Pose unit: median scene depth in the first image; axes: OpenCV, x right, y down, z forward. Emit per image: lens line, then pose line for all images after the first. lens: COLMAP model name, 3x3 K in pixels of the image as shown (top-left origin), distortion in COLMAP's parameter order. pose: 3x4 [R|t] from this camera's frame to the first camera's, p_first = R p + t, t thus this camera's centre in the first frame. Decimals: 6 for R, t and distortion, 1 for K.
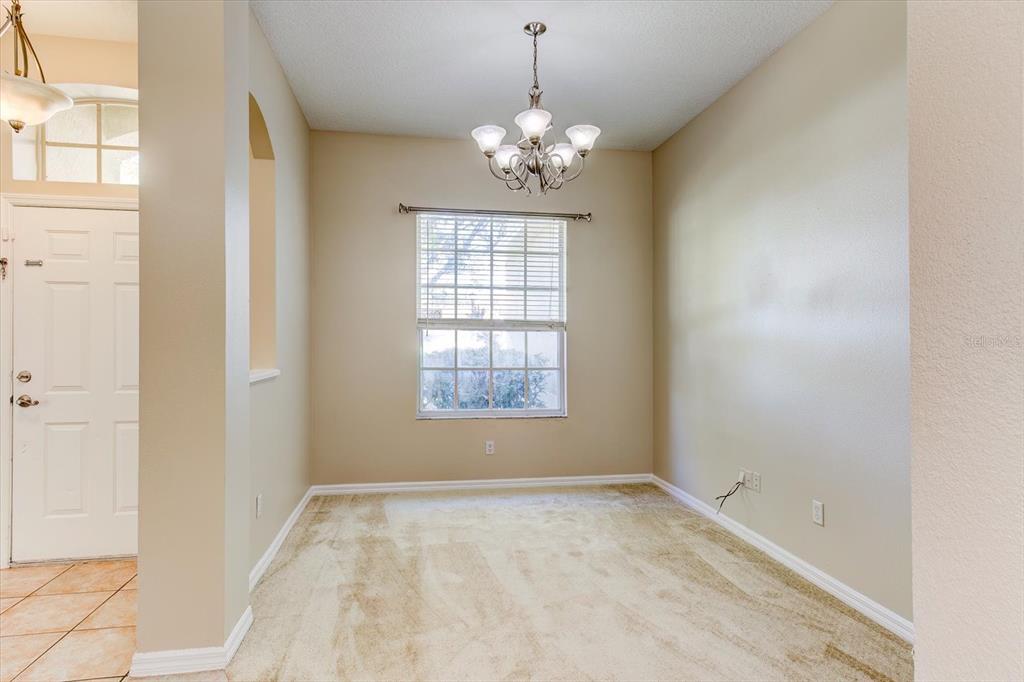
lens RADIAL K [[556.7, 0, 497.6], [0, 556.7, 336.6], [0, 0, 1]] dist [0.001500, 0.001300]
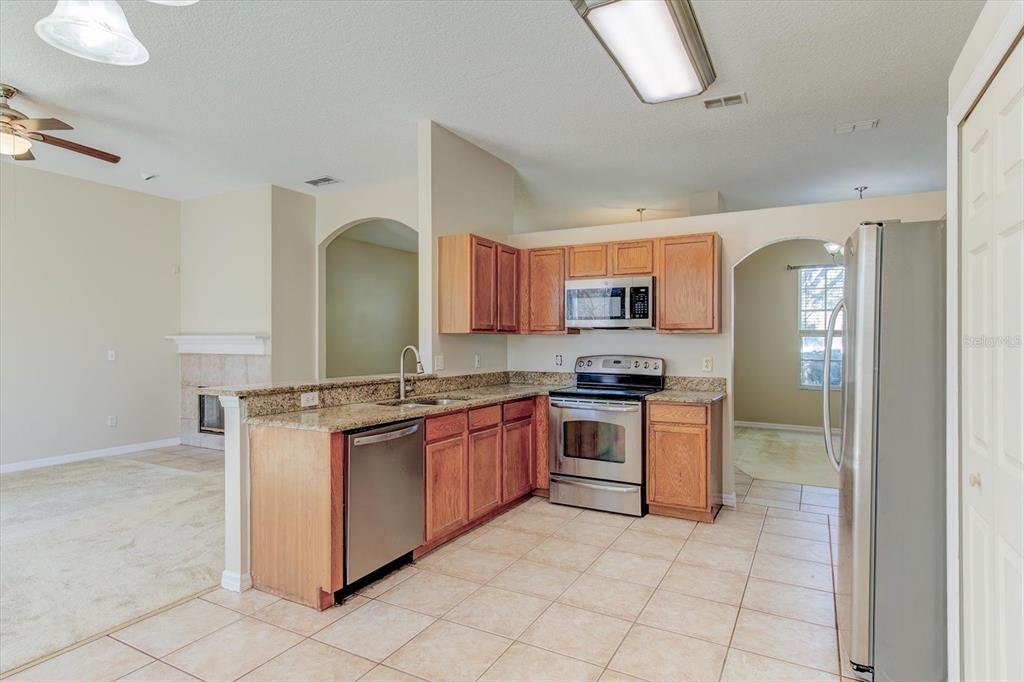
lens RADIAL K [[546.6, 0, 505.7], [0, 546.6, 345.0], [0, 0, 1]] dist [0.003109, -0.000217]
pose [[0.788743, 0.005698, -0.614696, 0.173746], [0.004979, 0.999865, 0.015657, -0.017069], [0.614702, -0.015410, 0.788609, -0.855343]]
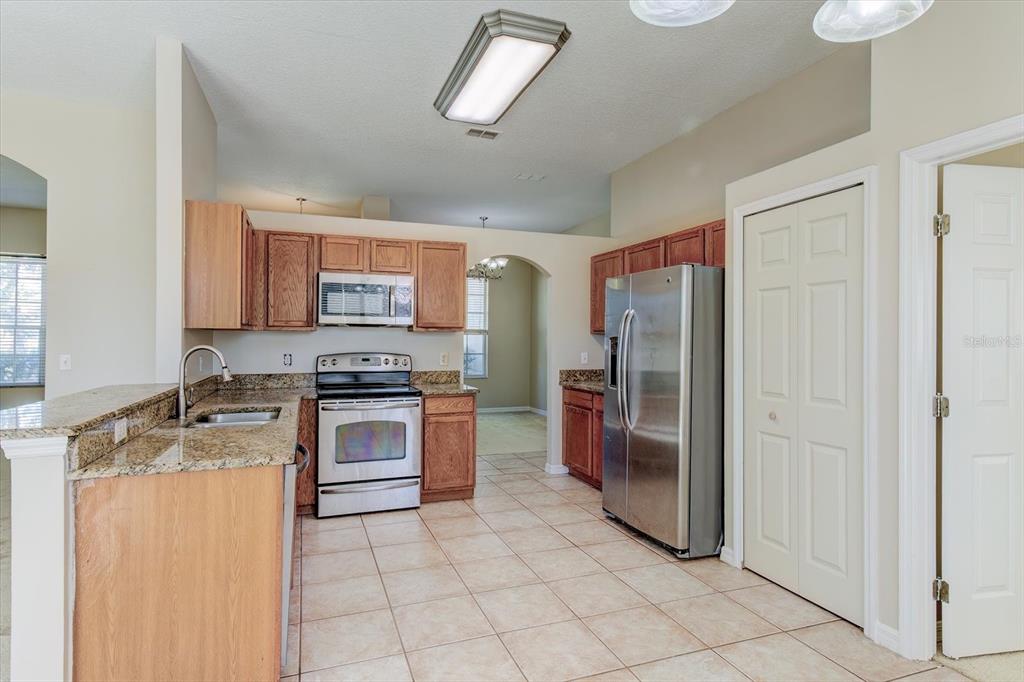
lens RADIAL K [[556.7, 0, 497.6], [0, 556.7, 336.6], [0, 0, 1]] dist [0.001500, 0.001300]
pose [[0.981233, 0.002449, 0.192812, -0.227849], [-0.004064, 0.999960, 0.007982, -0.019586], [-0.192784, -0.008616, 0.981203, -0.965813]]
